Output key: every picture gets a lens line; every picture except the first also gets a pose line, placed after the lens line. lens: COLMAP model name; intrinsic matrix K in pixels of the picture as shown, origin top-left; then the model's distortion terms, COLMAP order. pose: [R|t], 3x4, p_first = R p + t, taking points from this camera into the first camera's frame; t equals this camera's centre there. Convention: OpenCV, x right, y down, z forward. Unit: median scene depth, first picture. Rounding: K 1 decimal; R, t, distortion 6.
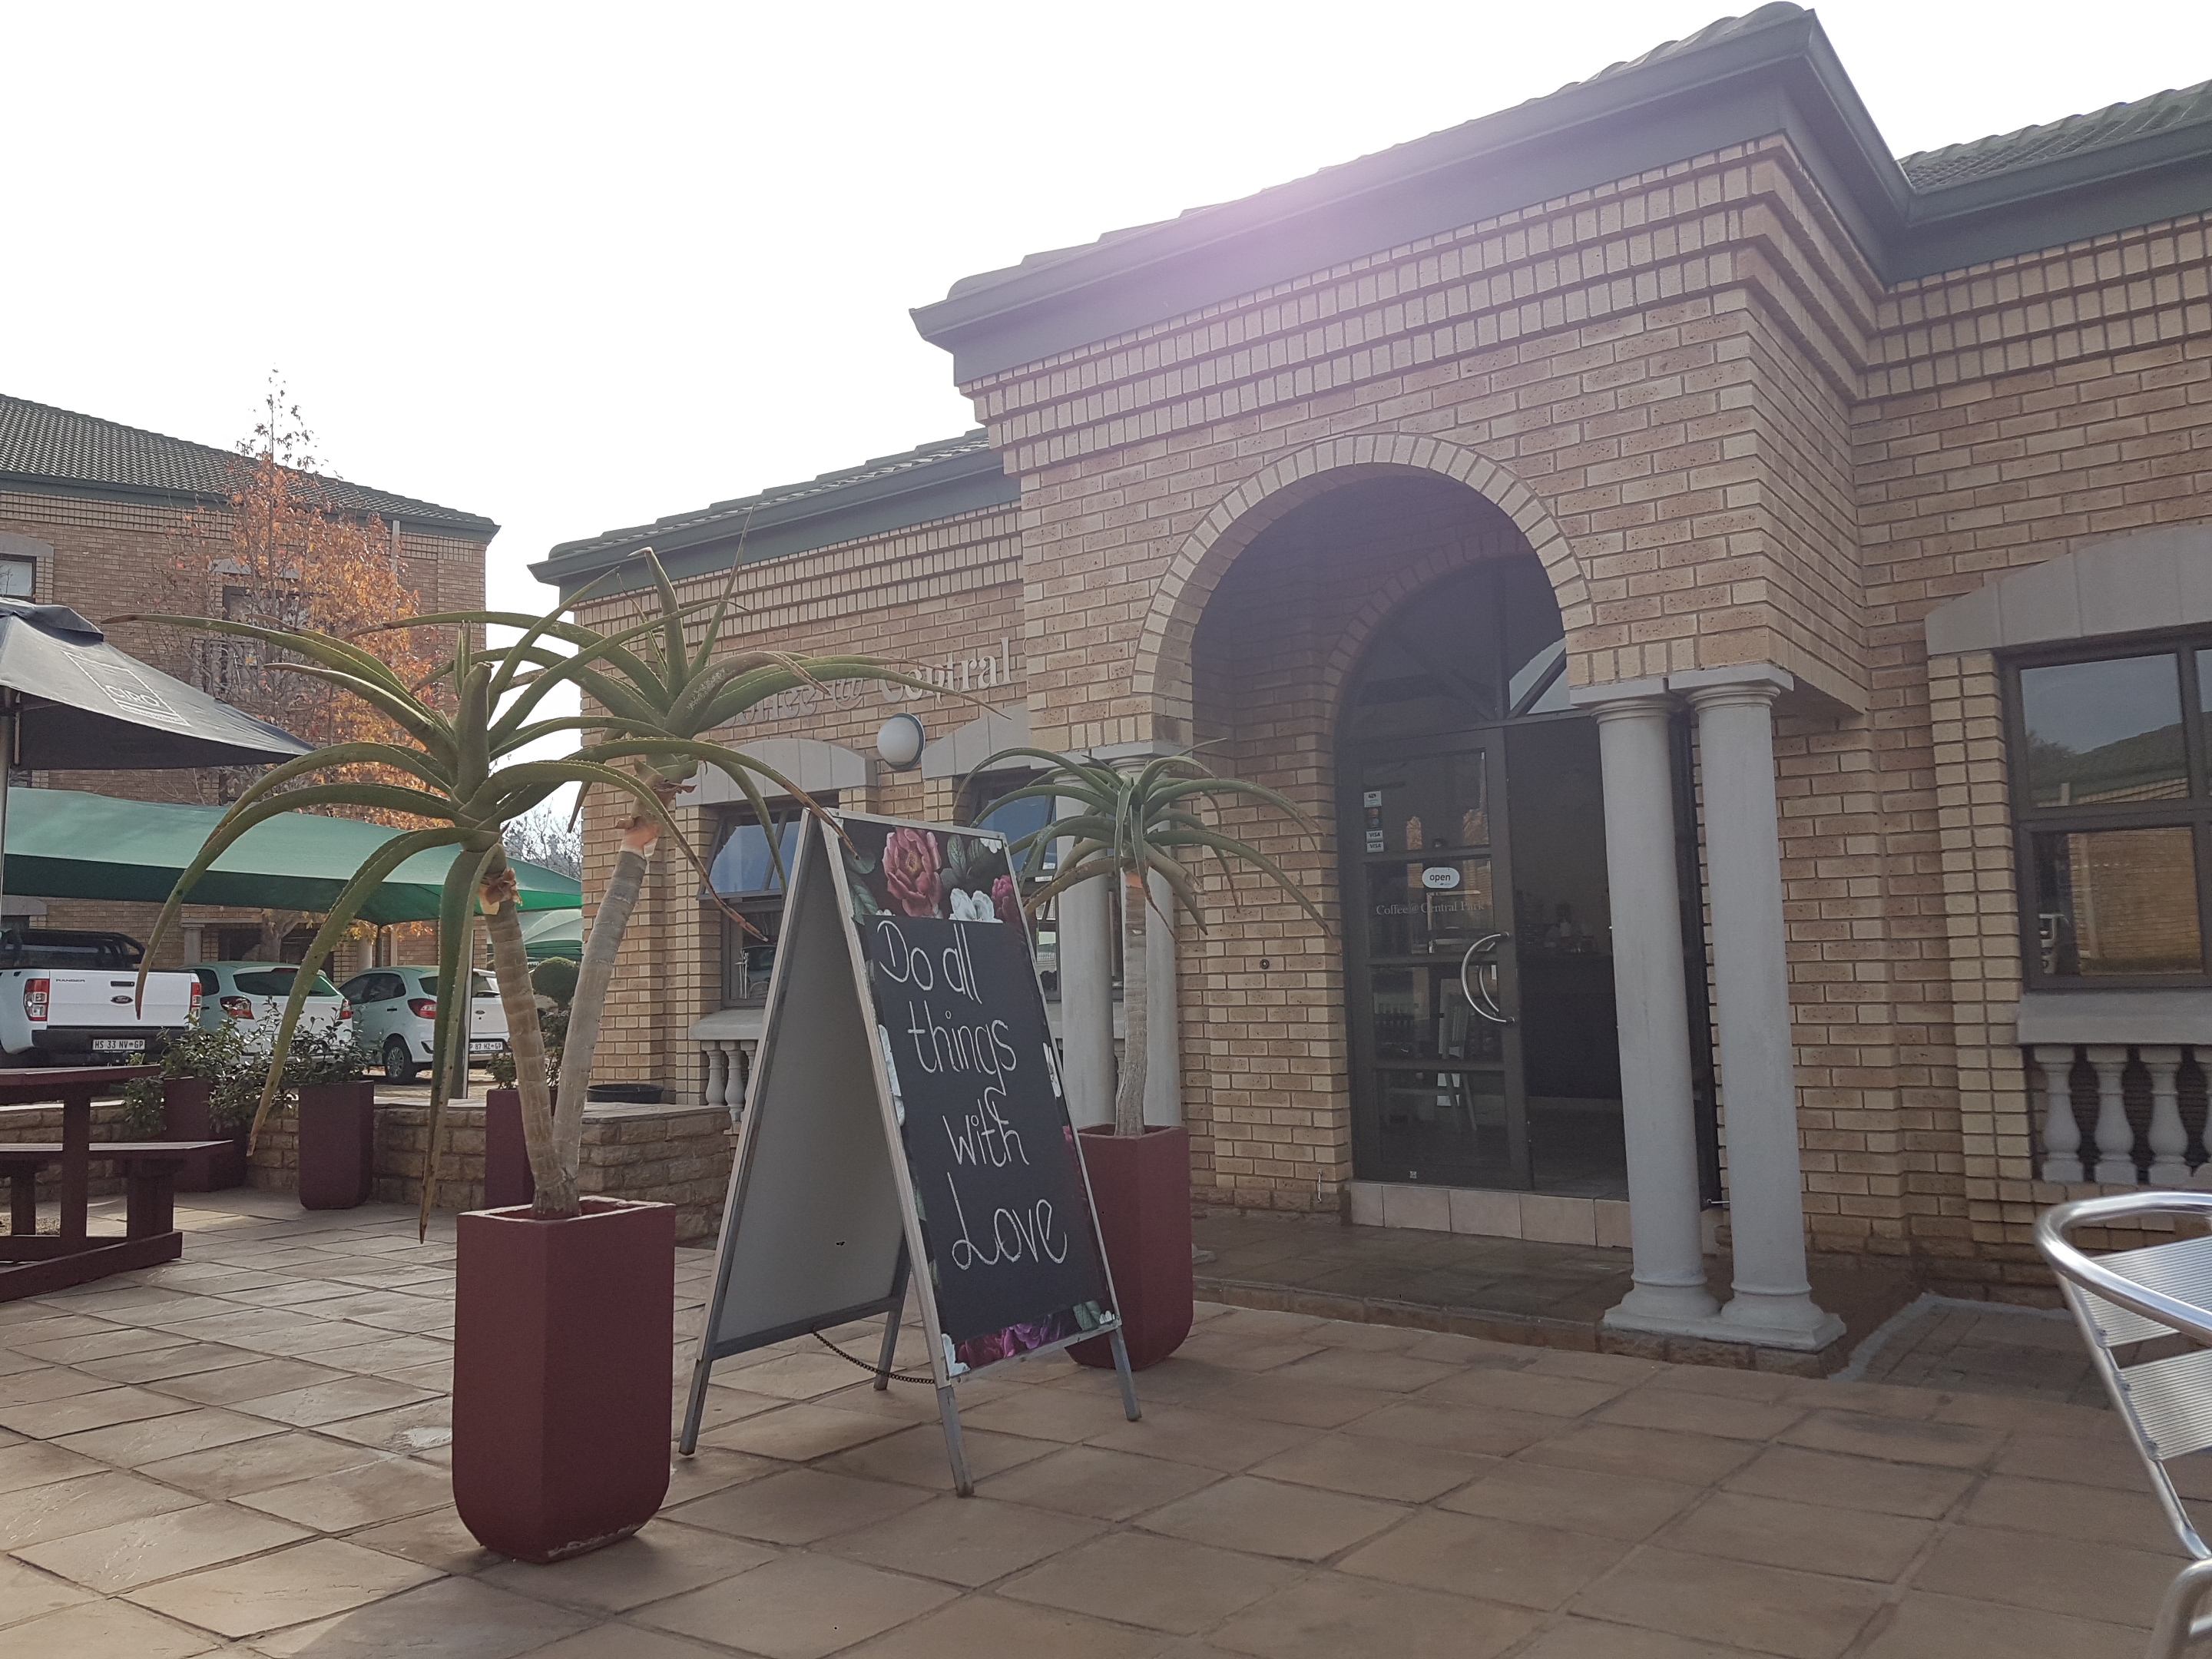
lens RADIAL K [[1661.5, 0, 1088.9], [0, 1661.5, 839.0], [0, 0, 1]] dist [0.199433, -0.341398]
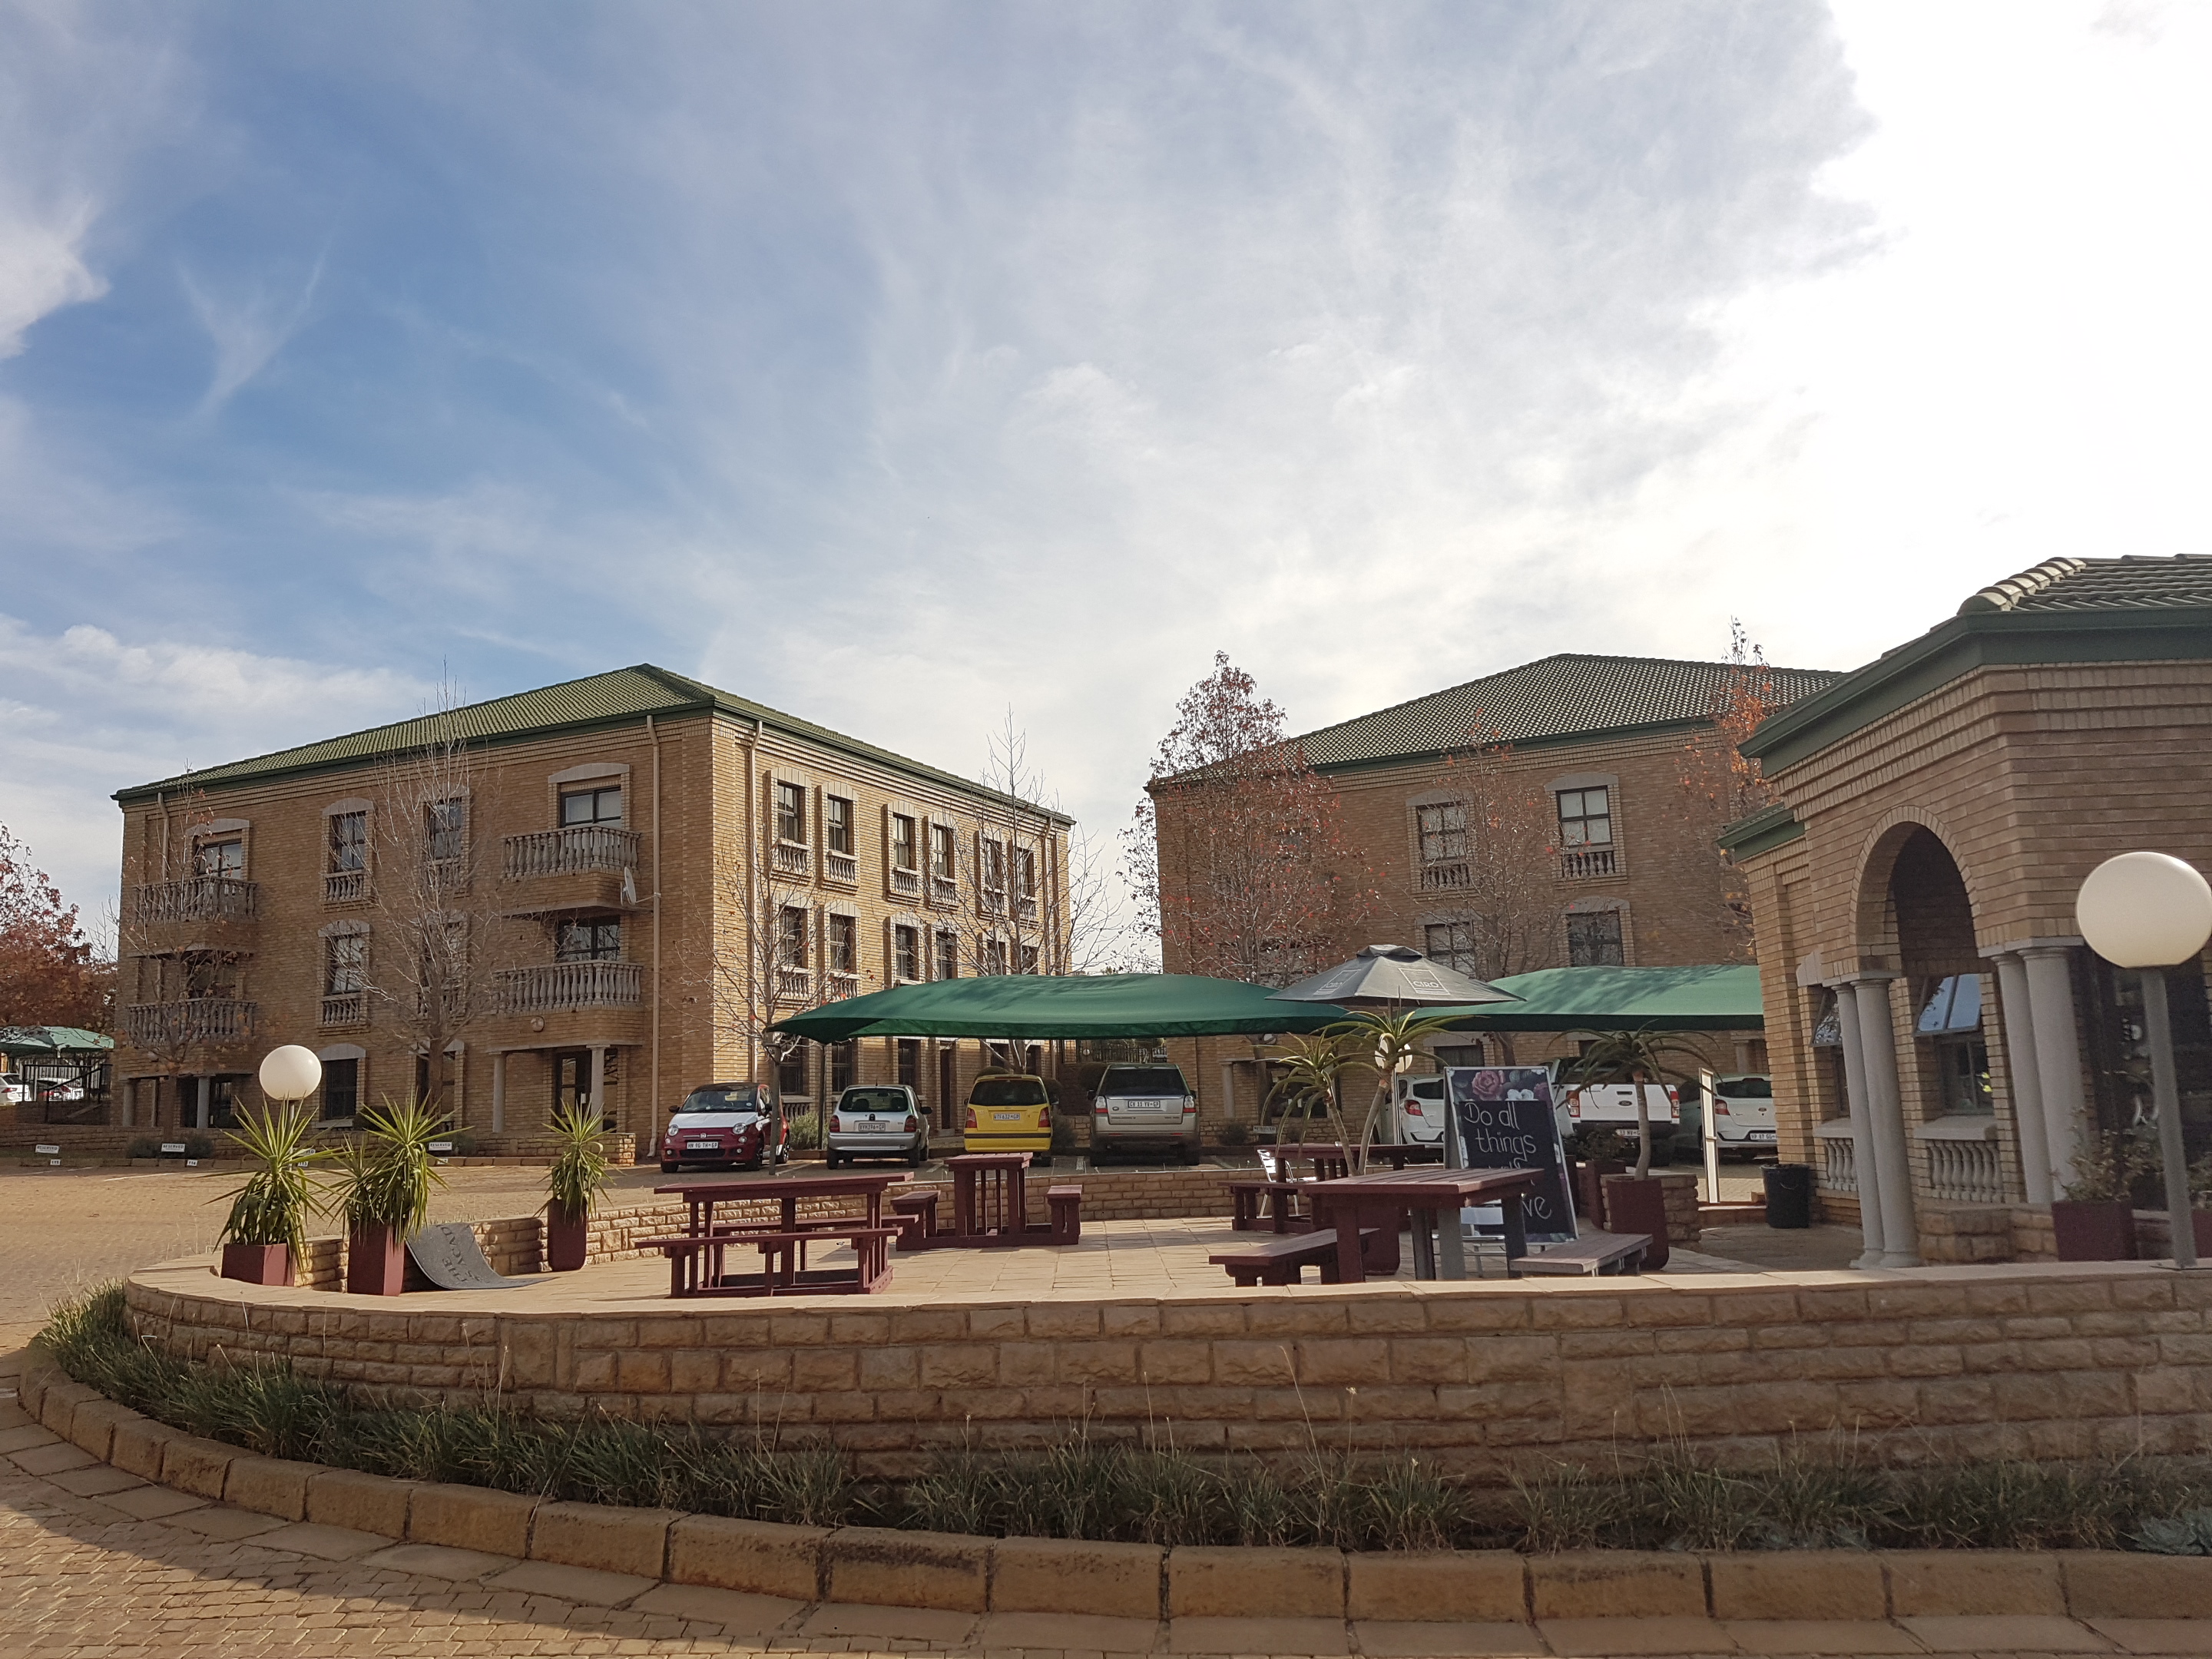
lens RADIAL K [[1661.5, 0, 1088.9], [0, 1661.5, 839.0], [0, 0, 1]] dist [0.199433, -0.341398]
pose [[0.578806, -0.130898, -0.804891, 0.974157], [0.091714, 0.991220, -0.095247, -0.096920], [0.810291, -0.018690, 0.585729, -0.670830]]
